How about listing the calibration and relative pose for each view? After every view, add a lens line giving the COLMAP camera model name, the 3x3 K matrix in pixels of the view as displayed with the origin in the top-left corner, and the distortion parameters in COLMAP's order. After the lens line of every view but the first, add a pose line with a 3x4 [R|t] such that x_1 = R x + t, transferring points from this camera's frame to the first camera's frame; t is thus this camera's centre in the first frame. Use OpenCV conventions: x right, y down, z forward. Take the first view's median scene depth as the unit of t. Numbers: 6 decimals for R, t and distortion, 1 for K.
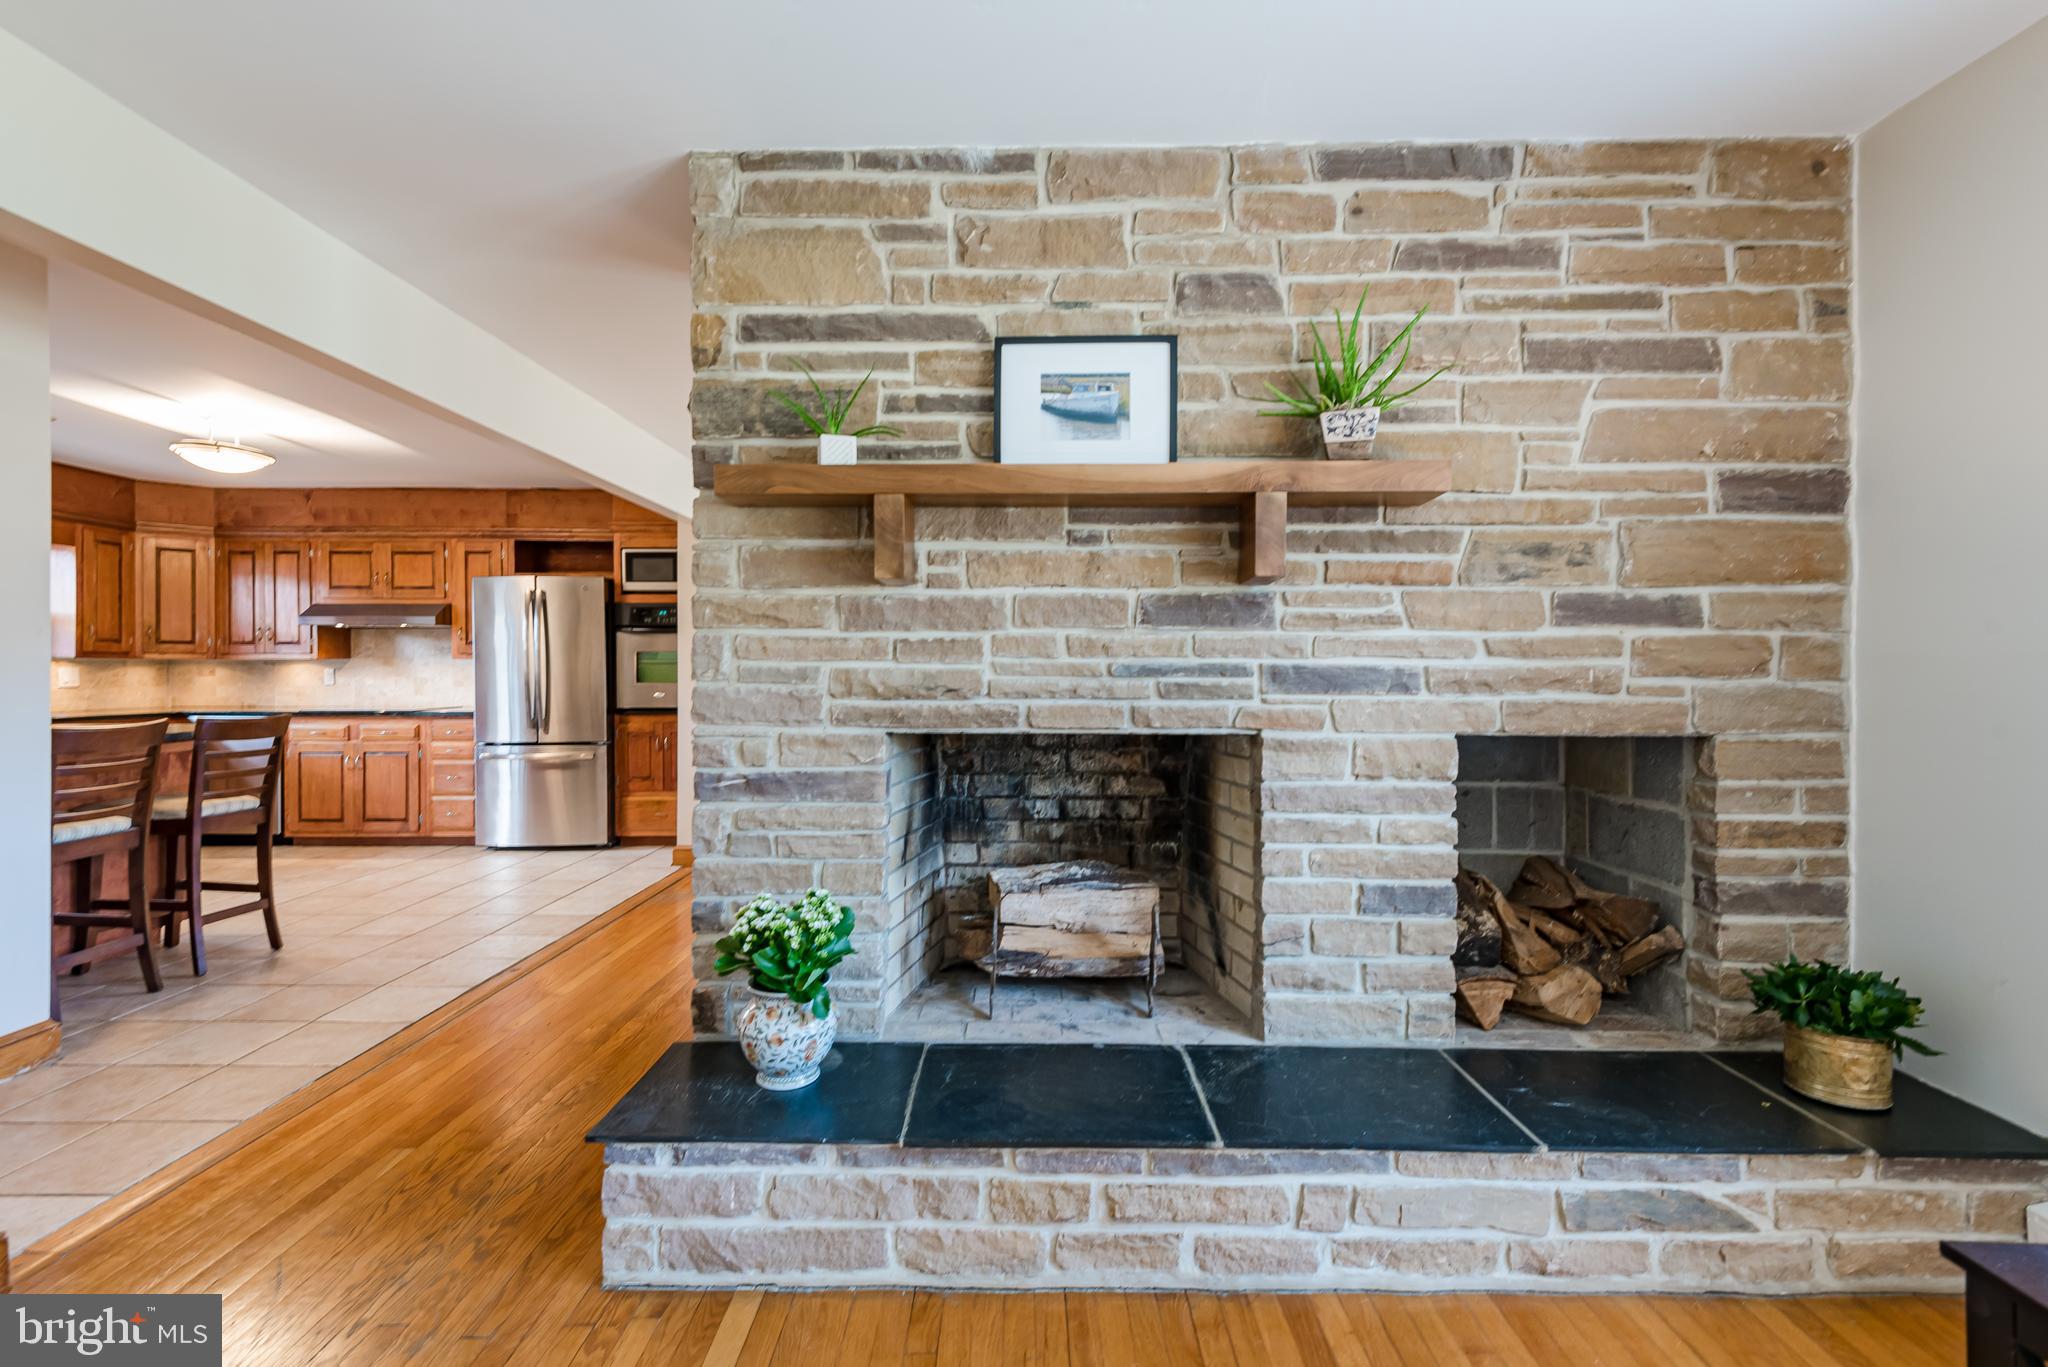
lens RADIAL K [[940.8, 0, 1027.4], [0, 940.8, 674.6], [0, 0, 1]] dist [-0.000417, -0.000066]
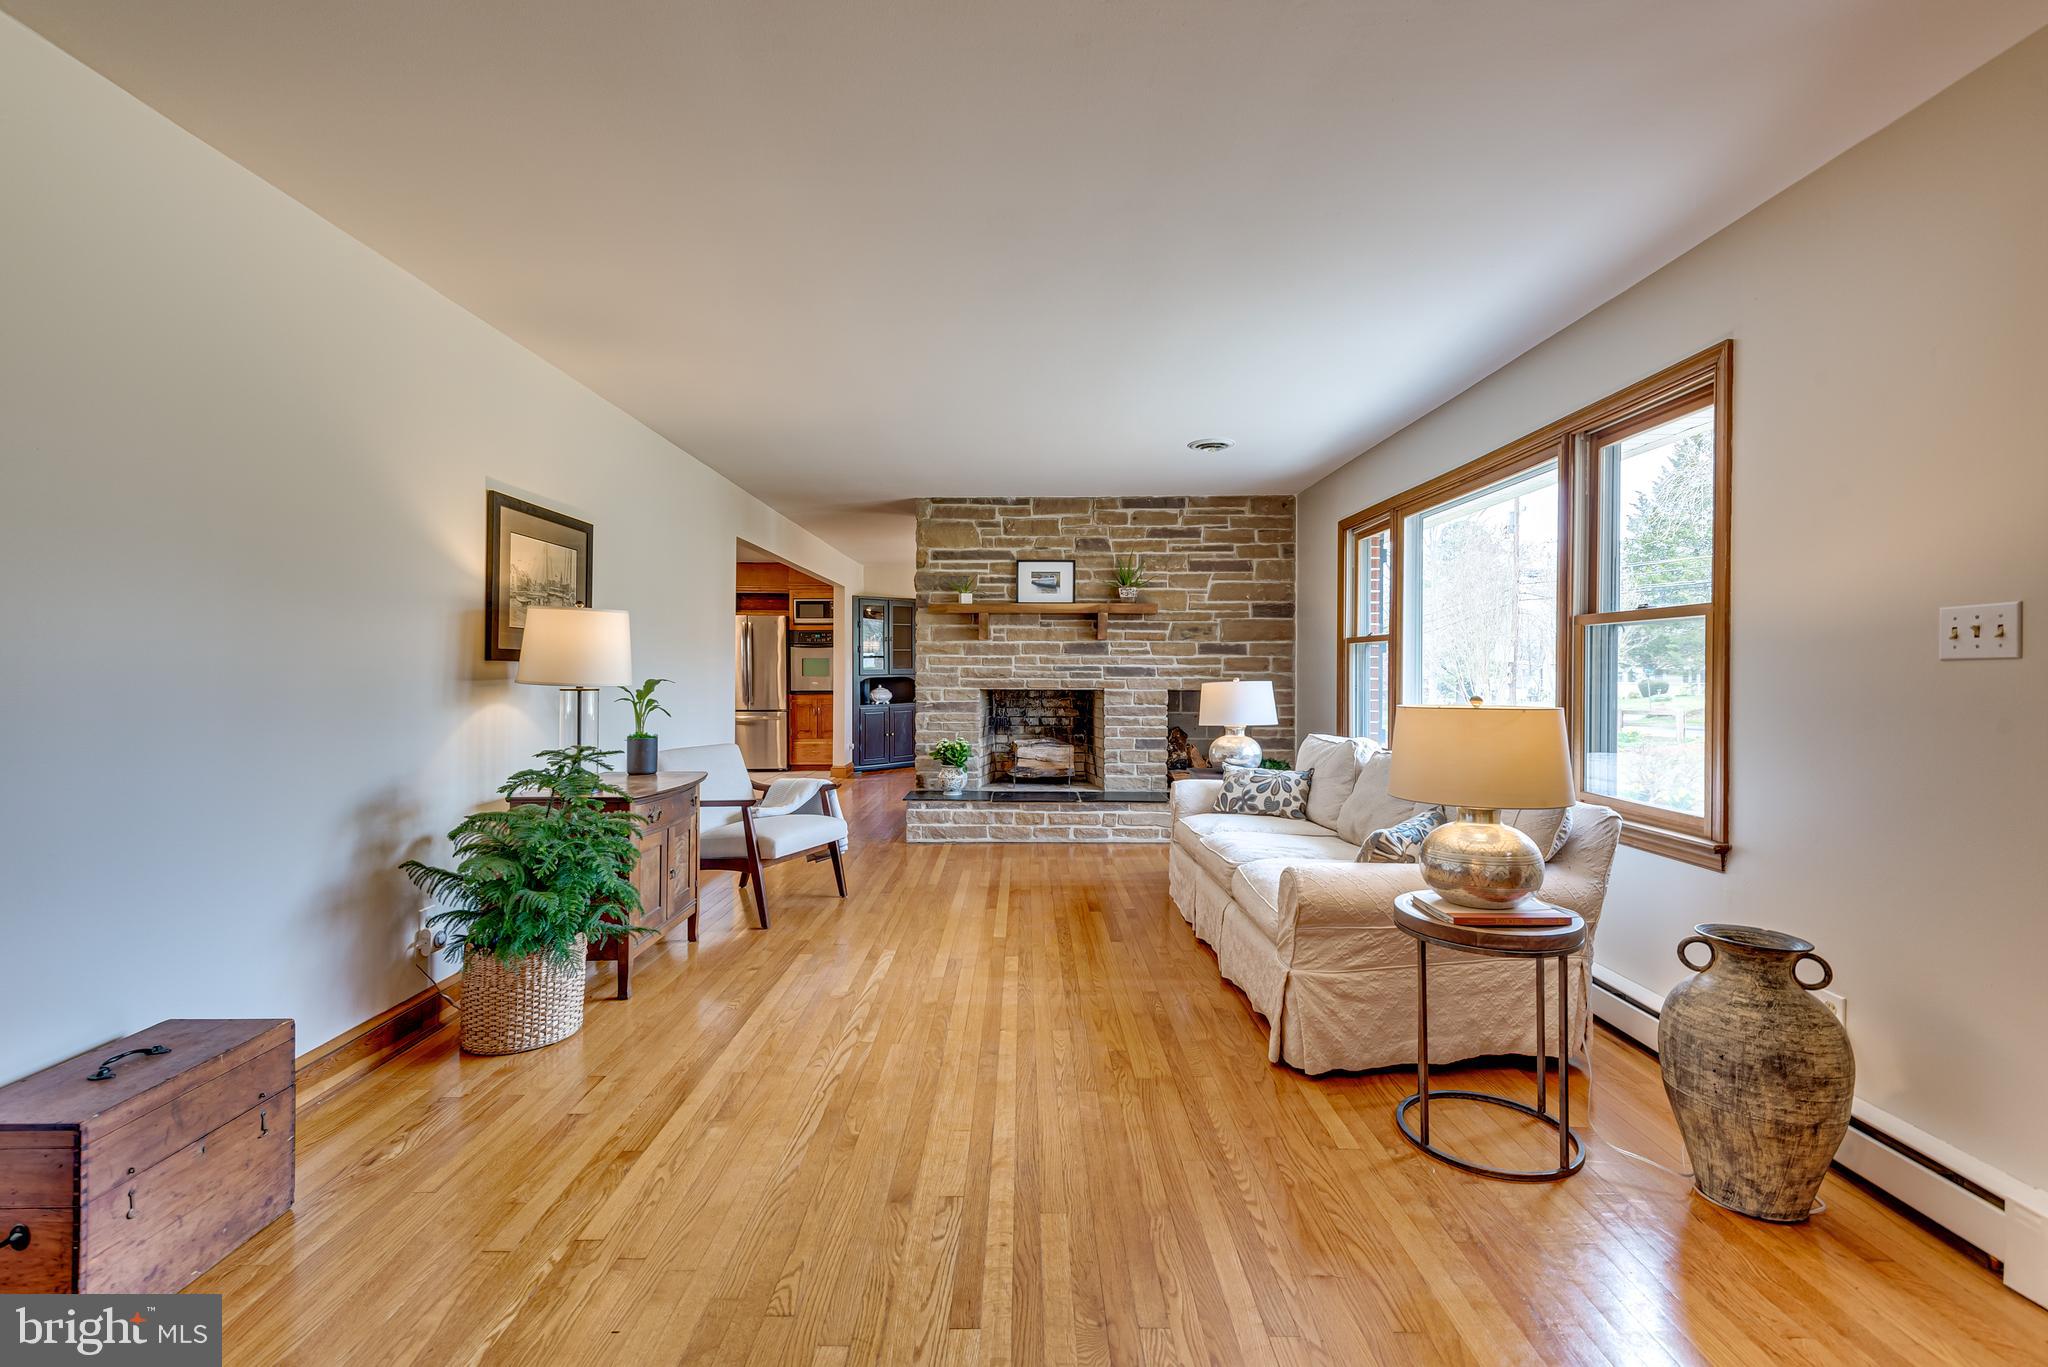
lens RADIAL K [[940.8, 0, 1027.4], [0, 940.8, 674.6], [0, 0, 1]] dist [-0.000417, -0.000066]
pose [[0.999999, 0.001304, 0.001009, -0.001435], [-0.001304, 0.999999, 0.000584, 0.014062], [-0.001008, -0.000585, 0.999999, -2.047570]]
